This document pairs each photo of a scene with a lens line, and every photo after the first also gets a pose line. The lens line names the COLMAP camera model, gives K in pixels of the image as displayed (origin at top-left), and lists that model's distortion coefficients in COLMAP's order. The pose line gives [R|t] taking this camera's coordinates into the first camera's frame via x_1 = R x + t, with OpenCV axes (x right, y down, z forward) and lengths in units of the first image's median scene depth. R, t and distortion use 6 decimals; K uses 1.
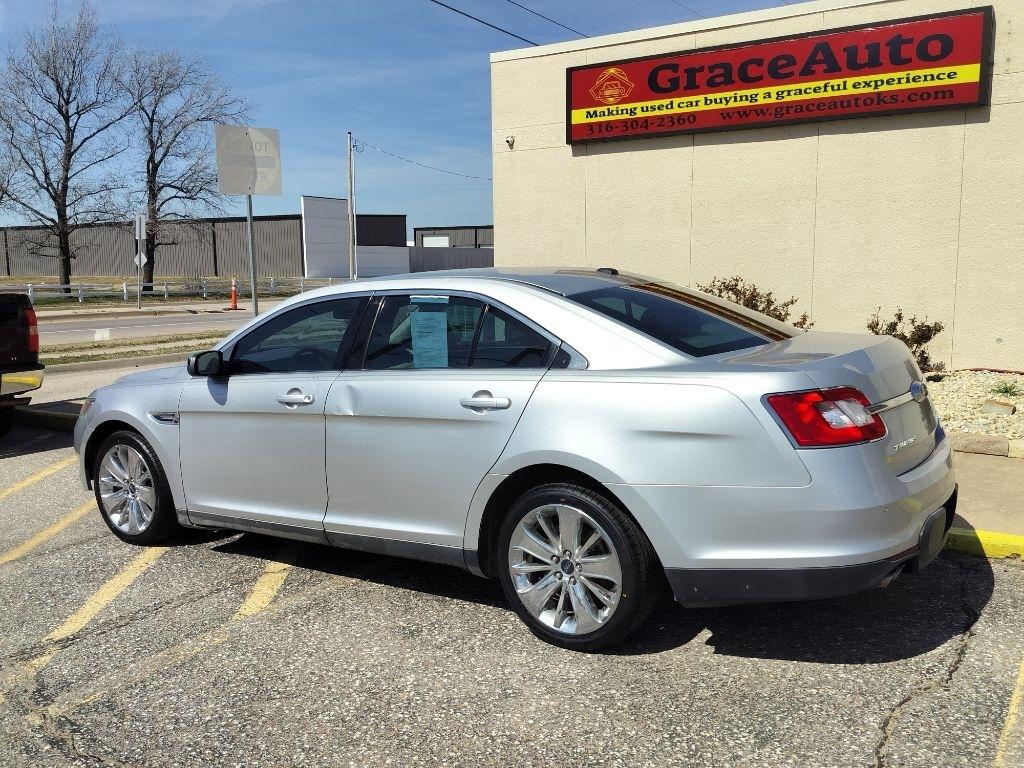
lens RADIAL K [[898.1, 0, 515.1], [0, 898.1, 385.3], [0, 0, 1]] dist [0.078302, -0.115084]
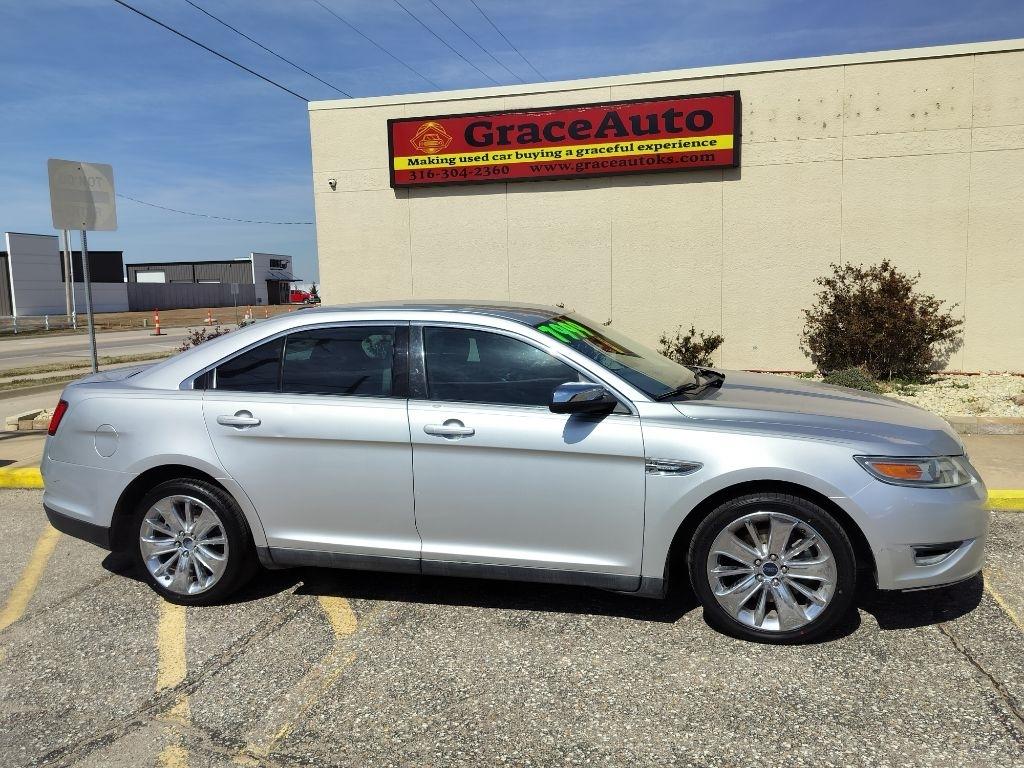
lens RADIAL K [[807.4, 0, 512.3], [0, 807.4, 384.3], [0, 0, 1]] dist [0.078518, -0.119029]
pose [[0.942573, -0.054502, 0.329524, -0.165759], [0.062885, 0.997911, -0.014827, -0.002118], [-0.328028, 0.034697, 0.944031, 0.019905]]
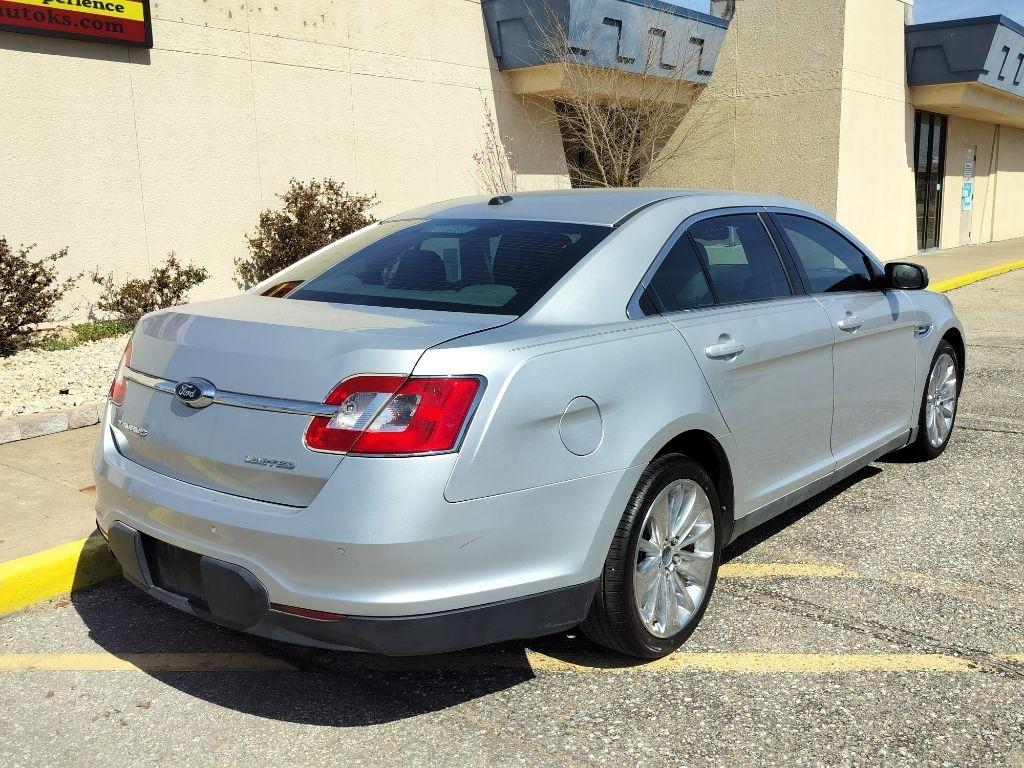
lens RADIAL K [[960.4, 0, 512.5], [0, 960.4, 379.7], [0, 0, 1]] dist [0.088294, -0.132724]
pose [[0.097249, -0.170956, 0.980468, -0.496012], [0.153298, 0.975954, 0.154964, -0.051145], [-0.983383, 0.135234, 0.121118, 0.476161]]
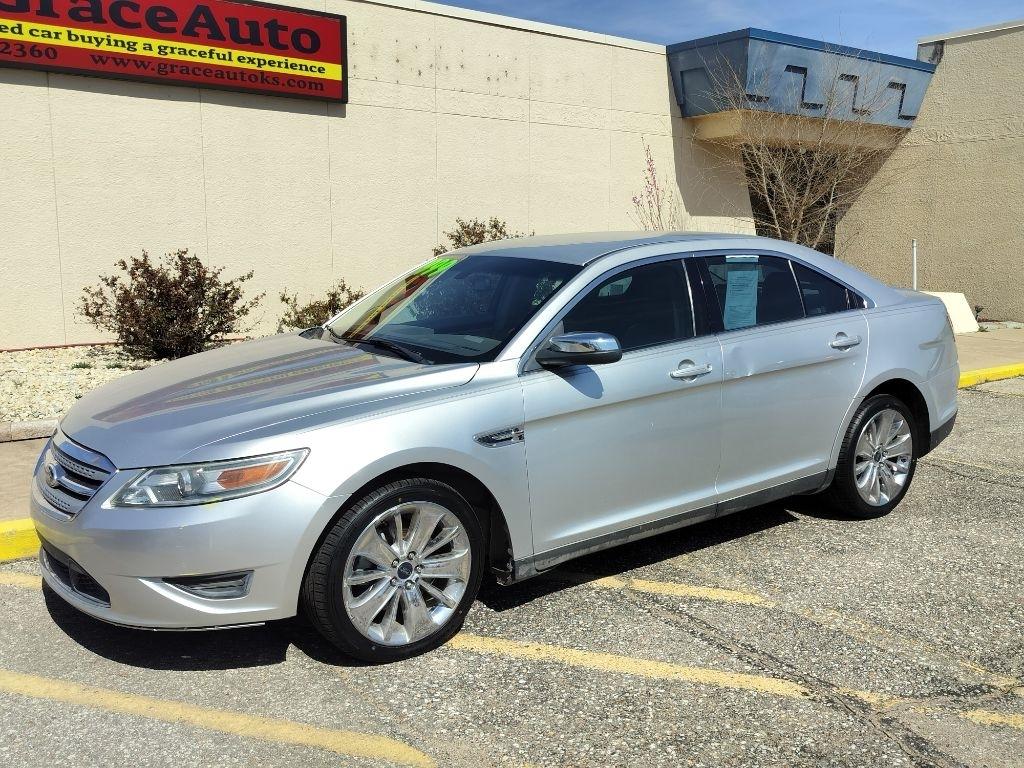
lens RADIAL K [[934.4, 0, 512.9], [0, 934.4, 384.7], [0, 0, 1]] dist [0.079856, -0.115031]
pose [[0.355619, -0.126125, 0.926082, -0.506035], [0.114813, 0.989244, 0.090638, -0.033164], [-0.927552, 0.074093, 0.366274, 0.350715]]
